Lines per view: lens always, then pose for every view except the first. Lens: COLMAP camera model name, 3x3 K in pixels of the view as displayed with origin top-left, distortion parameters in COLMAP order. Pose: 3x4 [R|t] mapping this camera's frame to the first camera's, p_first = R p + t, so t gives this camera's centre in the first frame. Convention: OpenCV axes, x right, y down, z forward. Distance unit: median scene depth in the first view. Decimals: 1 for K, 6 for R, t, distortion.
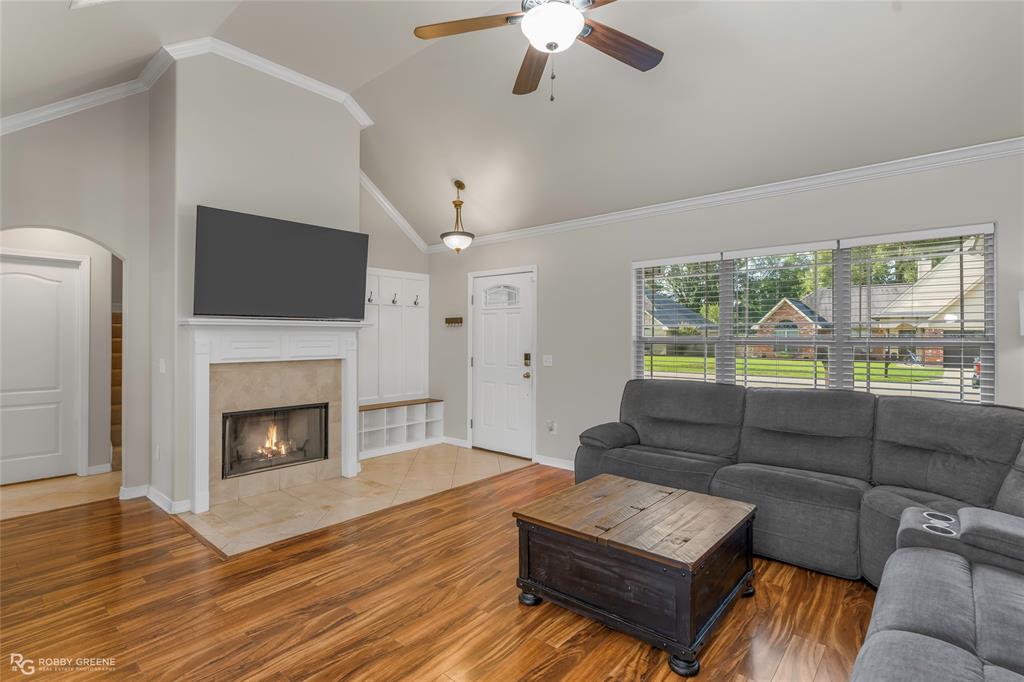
lens RADIAL K [[496.1, 0, 514.4], [0, 496.1, 336.0], [0, 0, 1]] dist [-0.008930, 0.001194]
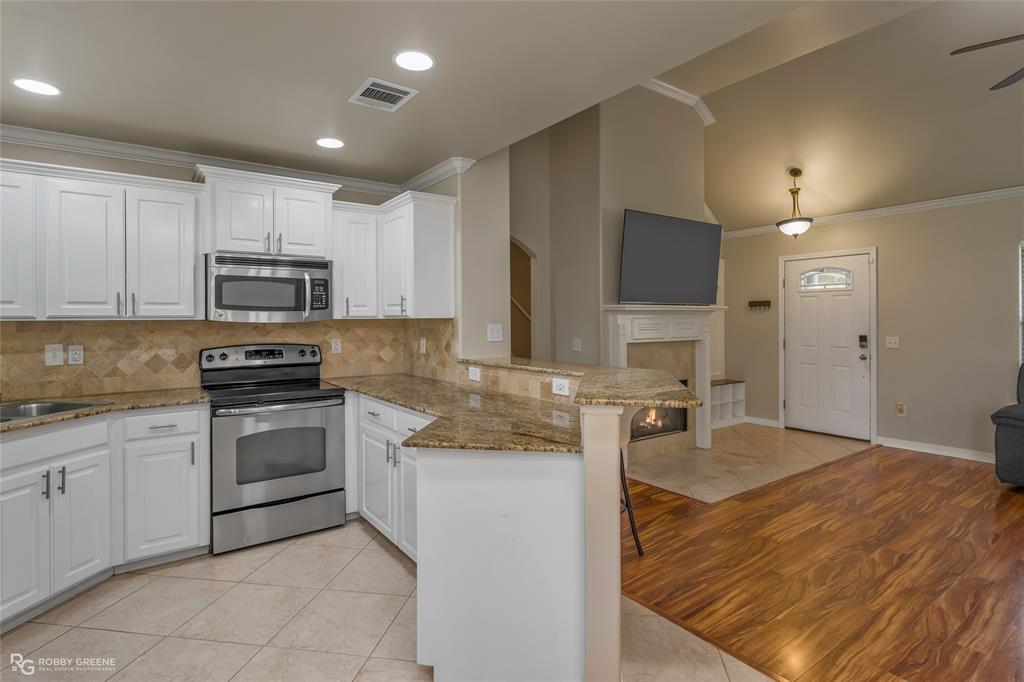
lens RADIAL K [[516.5, 0, 514.1], [0, 516.5, 320.1], [0, 0, 1]] dist [-0.001360, -0.001892]
pose [[0.971617, -0.008149, -0.236419, -0.525359], [0.007899, 0.999967, -0.002003, 0.001326], [0.236427, 0.000079, 0.971649, -0.229362]]
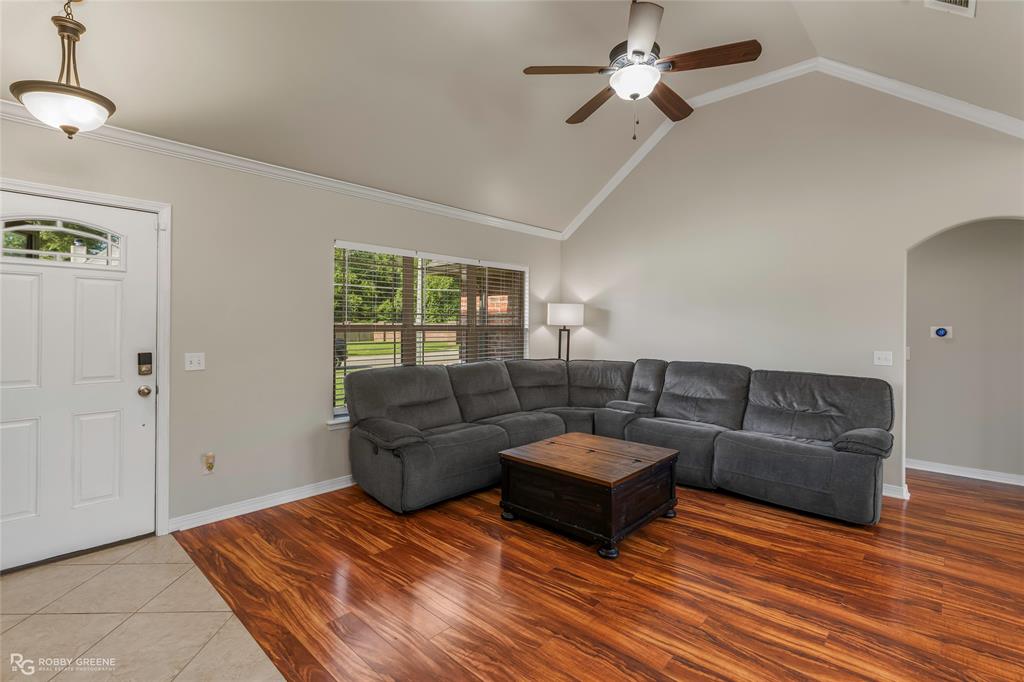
lens RADIAL K [[466.6, 0, 512.8], [0, 466.6, 326.8], [0, 0, 1]] dist [-0.007971, 0.002889]
pose [[0.038714, -0.002591, 0.999247, -0.631825], [-0.007208, 0.999970, 0.002872, 0.000015], [-0.999224, -0.007314, 0.038695, 0.704425]]
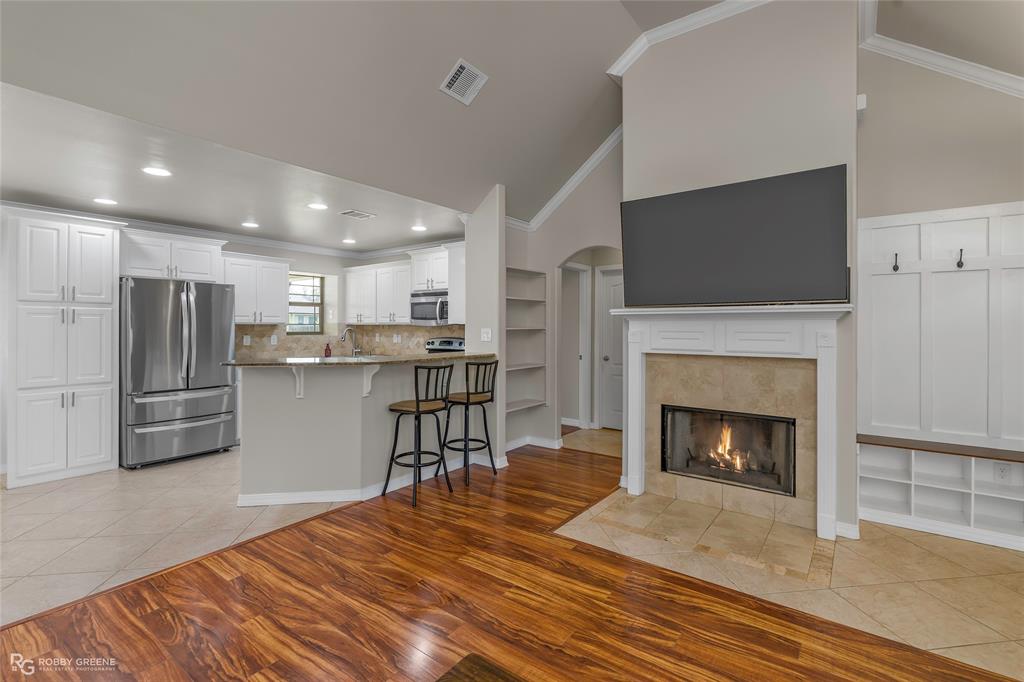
lens RADIAL K [[466.6, 0, 509.5], [0, 466.6, 326.4], [0, 0, 1]] dist [-0.007971, 0.002889]
pose [[0.061429, -0.000330, -0.998111, 0.297397], [-0.001282, 0.999999, -0.000409, 0.001812], [0.998111, 0.001305, 0.061428, 0.599582]]
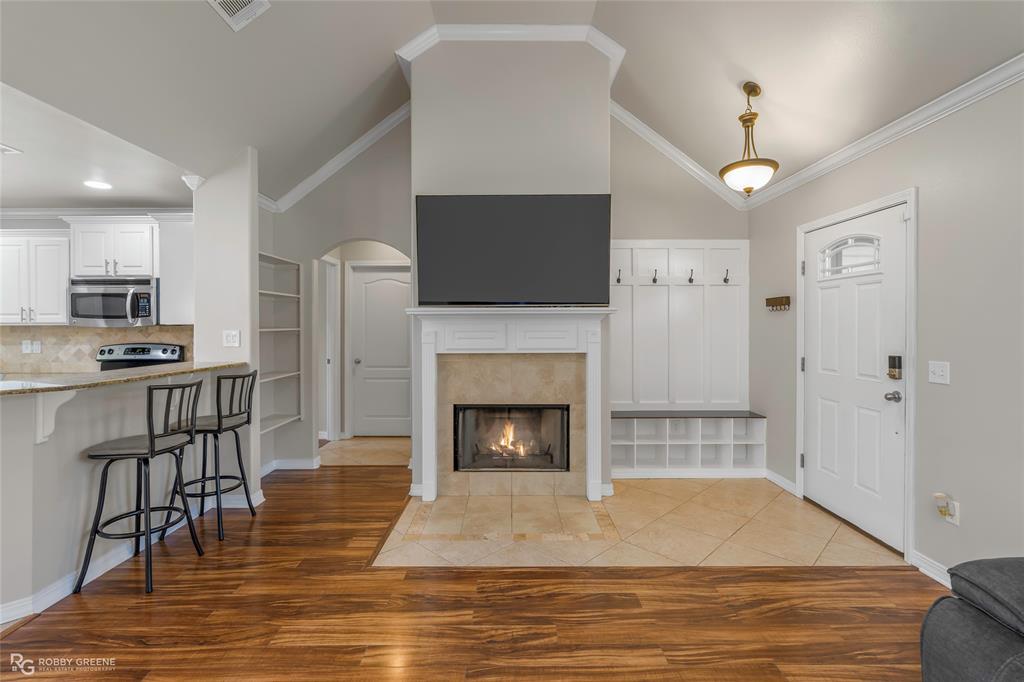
lens RADIAL K [[466.6, 0, 509.9], [0, 466.6, 326.6], [0, 0, 1]] dist [-0.007971, 0.002889]
pose [[0.653017, -0.001573, -0.757342, 0.172366], [0.004190, 0.999990, 0.001536, 0.000893], [0.757332, -0.004176, 0.653017, 0.449210]]
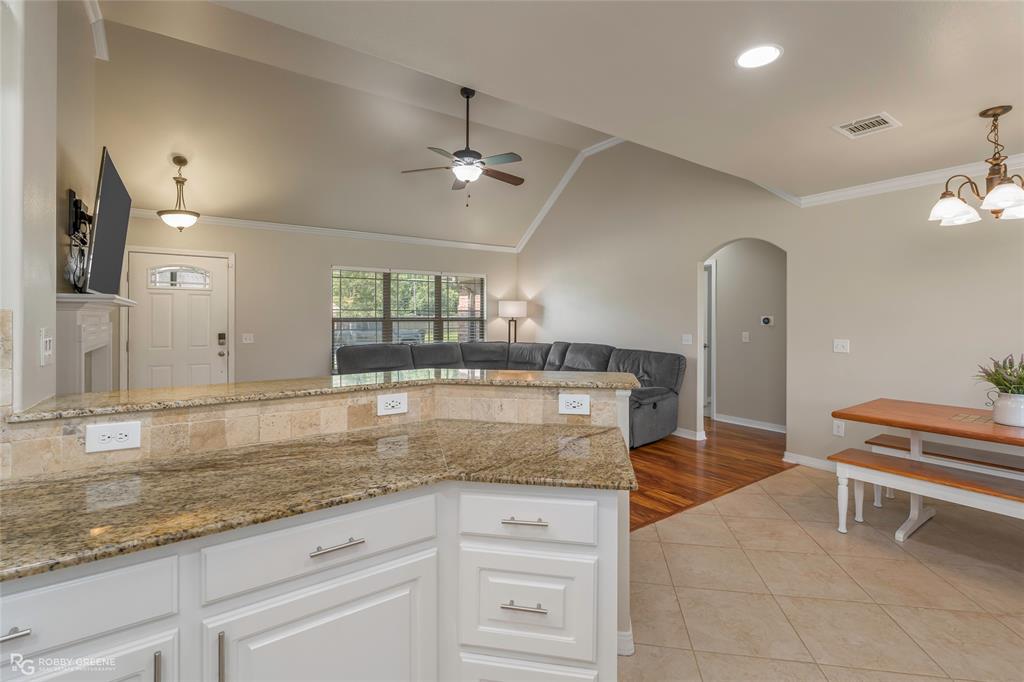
lens RADIAL K [[466.6, 0, 516.8], [0, 466.6, 320.5], [0, 0, 1]] dist [-0.007971, 0.002889]
pose [[0.231577, -0.006997, 0.972791, -1.029757], [-0.001388, 0.999971, 0.007523, -0.001584], [-0.972816, -0.003092, 0.231560, 0.181609]]
